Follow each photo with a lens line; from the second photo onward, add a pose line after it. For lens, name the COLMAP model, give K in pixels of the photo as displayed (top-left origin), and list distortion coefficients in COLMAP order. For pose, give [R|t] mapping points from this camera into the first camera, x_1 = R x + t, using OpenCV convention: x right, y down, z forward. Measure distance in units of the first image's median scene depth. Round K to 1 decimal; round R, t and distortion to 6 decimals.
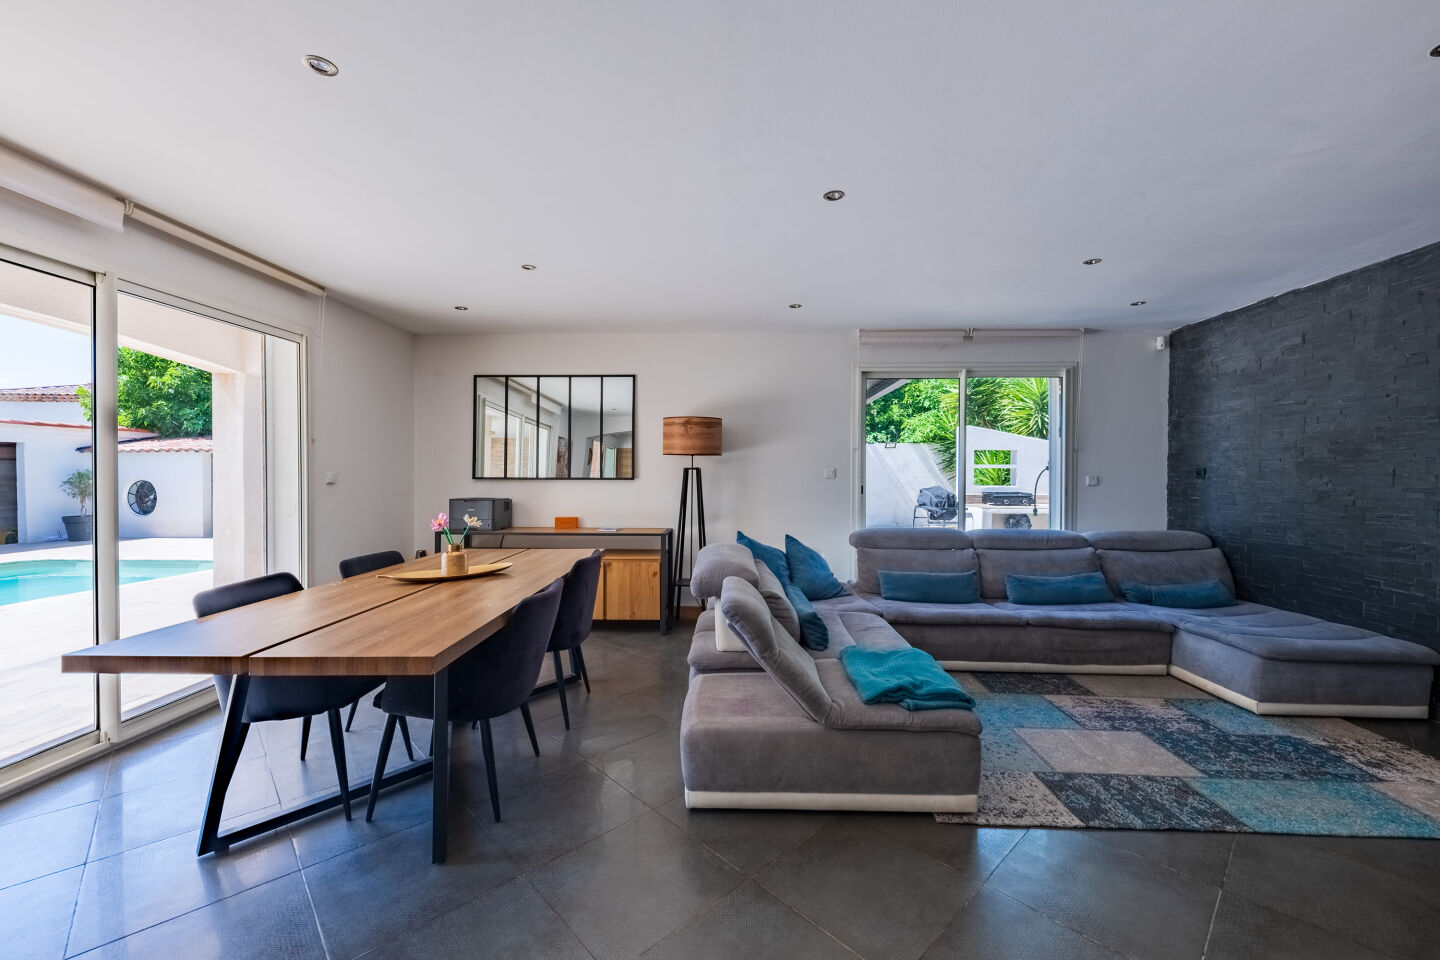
lens RADIAL K [[565.7, 0, 718.1], [0, 565.7, 478.4], [0, 0, 1]] dist [0.008669, -0.004755]
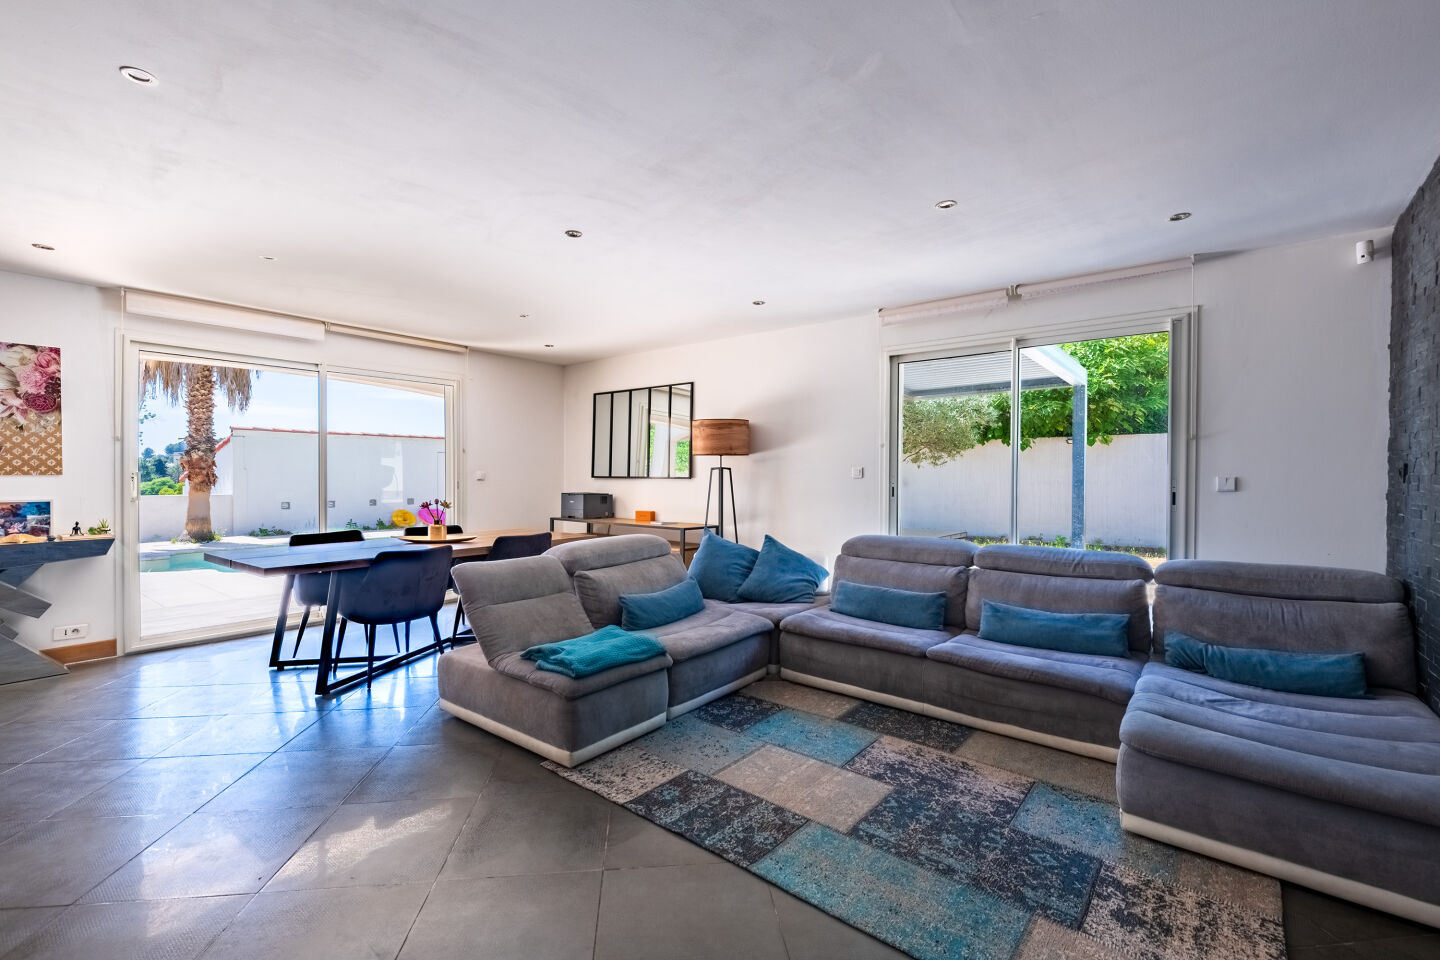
lens RADIAL K [[625.5, 0, 717.5], [0, 625.5, 480.9], [0, 0, 1]] dist [0.013303, -0.000096]
pose [[0.801750, 0.006566, -0.597623, 0.837701], [-0.006947, 0.999974, 0.001667, 0.005178], [0.597619, 0.002815, 0.801776, 0.096485]]
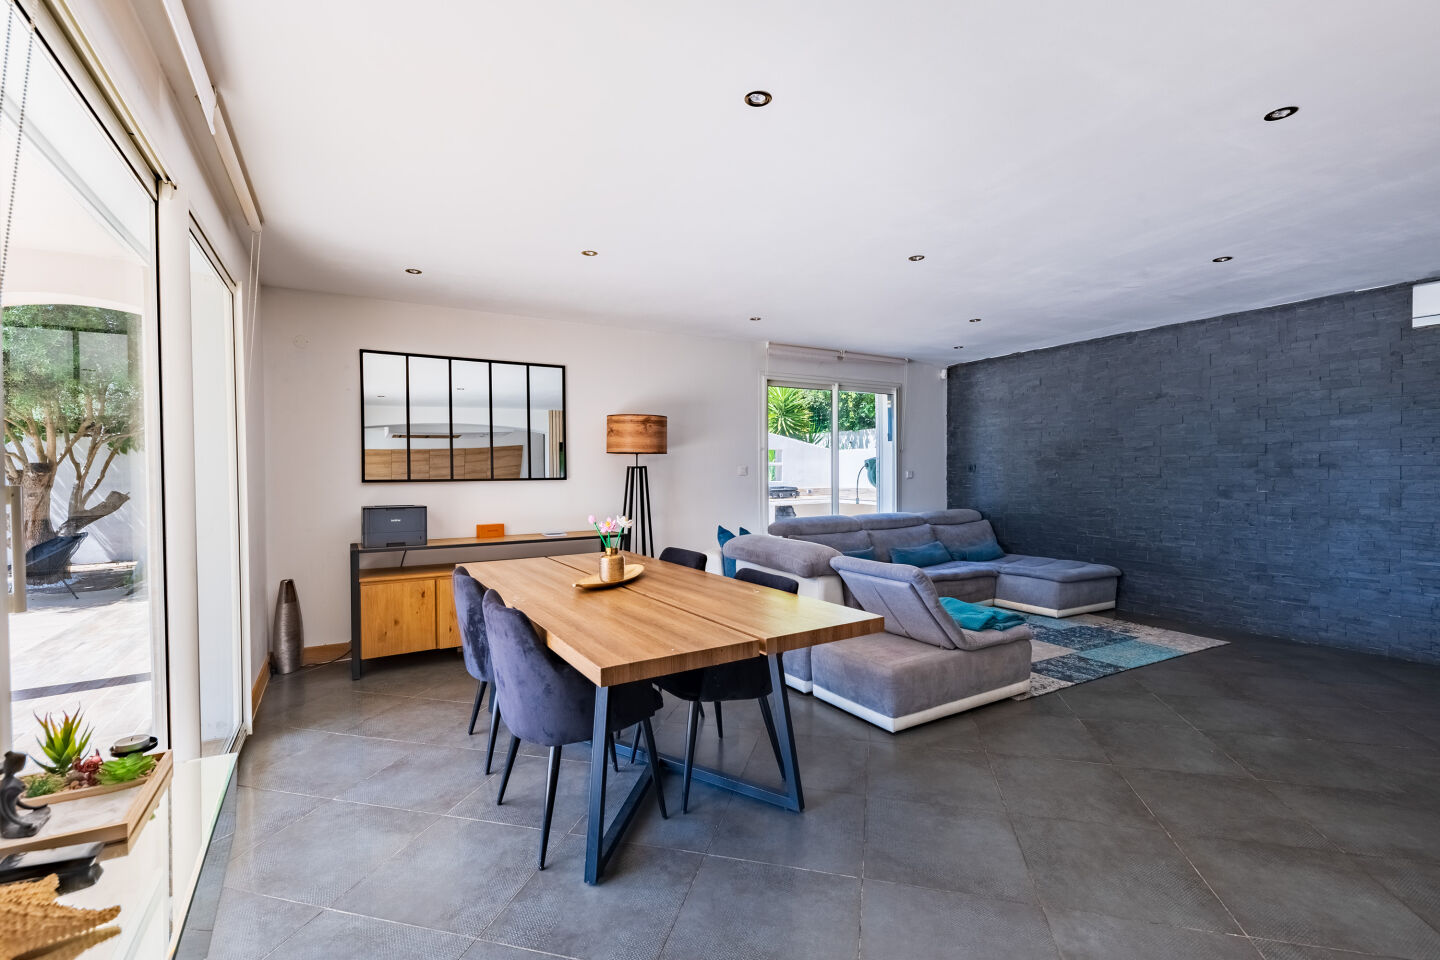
lens RADIAL K [[625.5, 0, 710.7], [0, 625.5, 482.3], [0, 0, 1]] dist [0.013303, -0.000096]
pose [[0.848322, -0.018800, 0.529147, -0.672782], [0.015088, 0.999822, 0.011334, -0.002180], [-0.529266, -0.001631, 0.848454, 0.011745]]
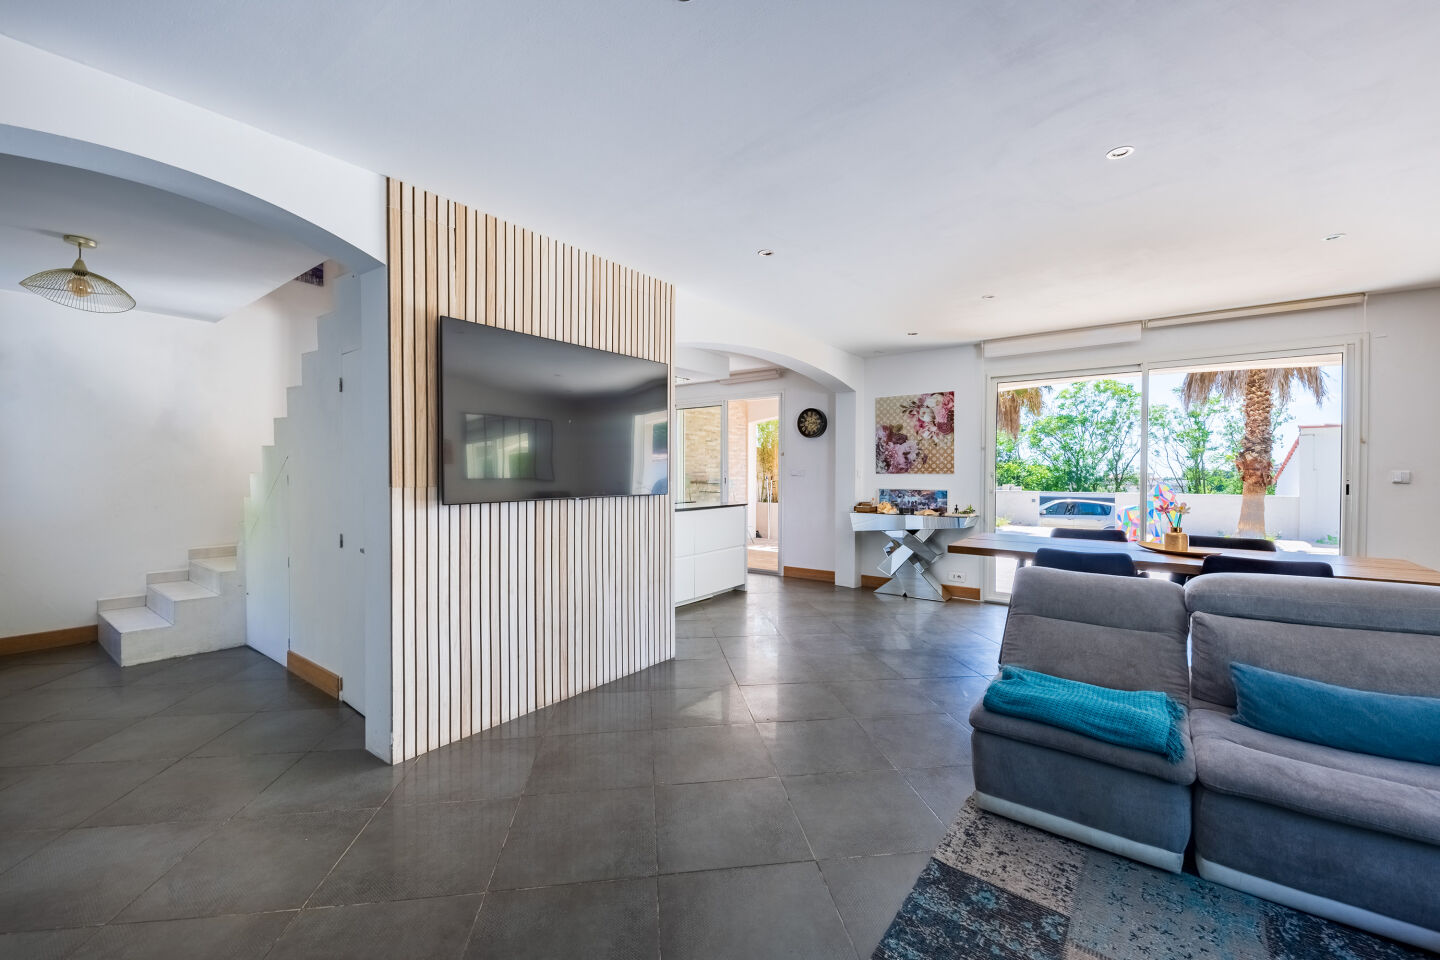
lens RADIAL K [[580.8, 0, 714.3], [0, 580.8, 481.5], [0, 0, 1]] dist [0.001461, -0.000642]
pose [[-0.585008, 0.008918, -0.810978, 0.897890], [-0.013235, 0.999701, 0.020540, 0.002182], [0.810919, 0.022749, -0.584716, 0.703516]]
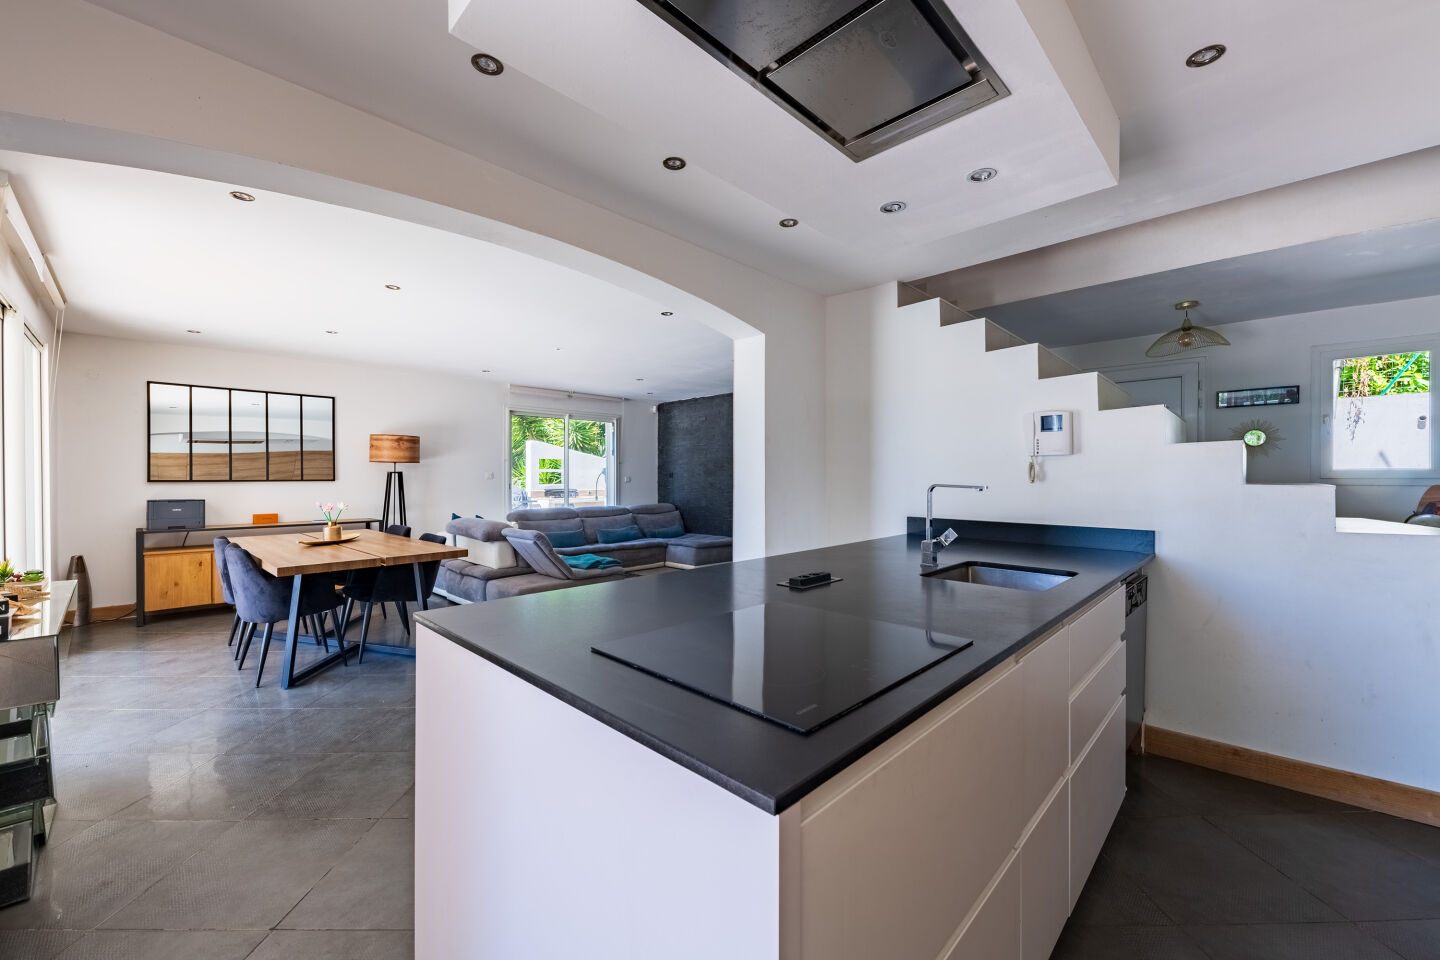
lens RADIAL K [[565.7, 0, 718.3], [0, 565.7, 481.2], [0, 0, 1]] dist [0.008669, -0.004755]
pose [[0.675937, -0.009238, 0.736902, -0.685432], [0.008449, 0.999953, 0.004785, 0.005273], [-0.736911, 0.002991, 0.675983, -0.643360]]
